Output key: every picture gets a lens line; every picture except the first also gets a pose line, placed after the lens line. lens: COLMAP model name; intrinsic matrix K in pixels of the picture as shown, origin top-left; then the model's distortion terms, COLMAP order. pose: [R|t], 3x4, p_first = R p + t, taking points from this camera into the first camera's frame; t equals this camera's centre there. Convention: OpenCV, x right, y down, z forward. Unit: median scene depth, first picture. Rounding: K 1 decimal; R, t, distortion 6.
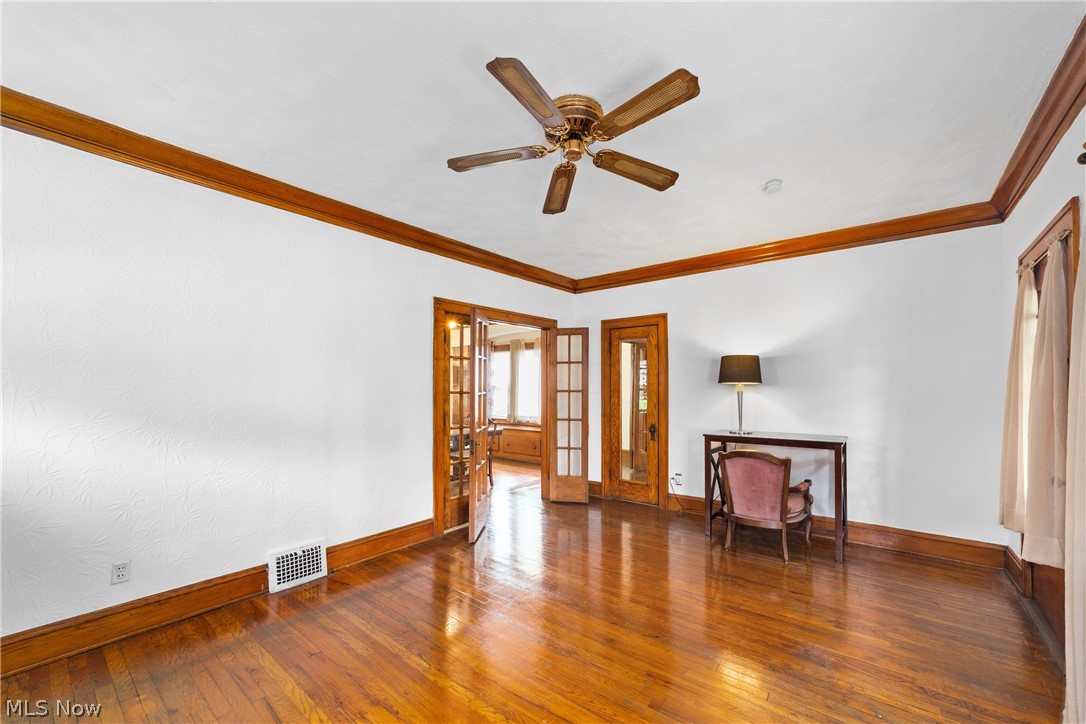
lens RADIAL K [[424.0, 0, 561.6], [0, 424.0, 374.8], [0, 0, 1]] dist [0.000202, 0.000106]
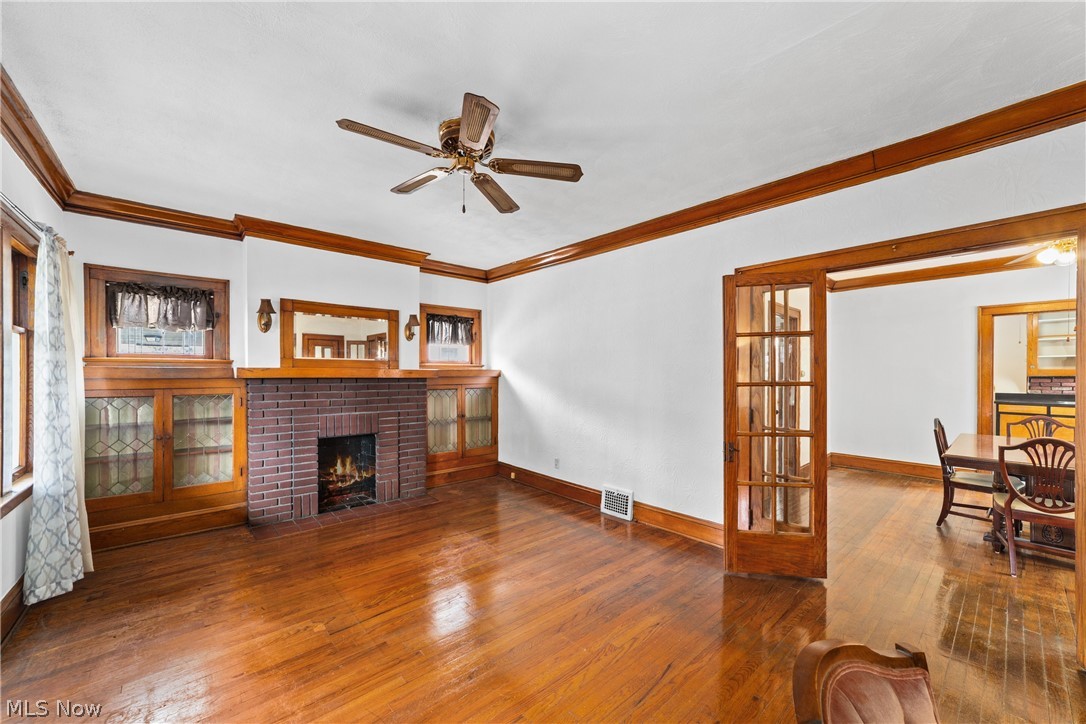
lens RADIAL K [[424.0, 0, 561.6], [0, 424.0, 374.8], [0, 0, 1]] dist [0.000202, 0.000106]
pose [[-0.166206, -0.003731, -0.986084, 0.802921], [0.020829, 0.999756, -0.007293, 0.030076], [0.985871, -0.021751, -0.166087, 1.061932]]
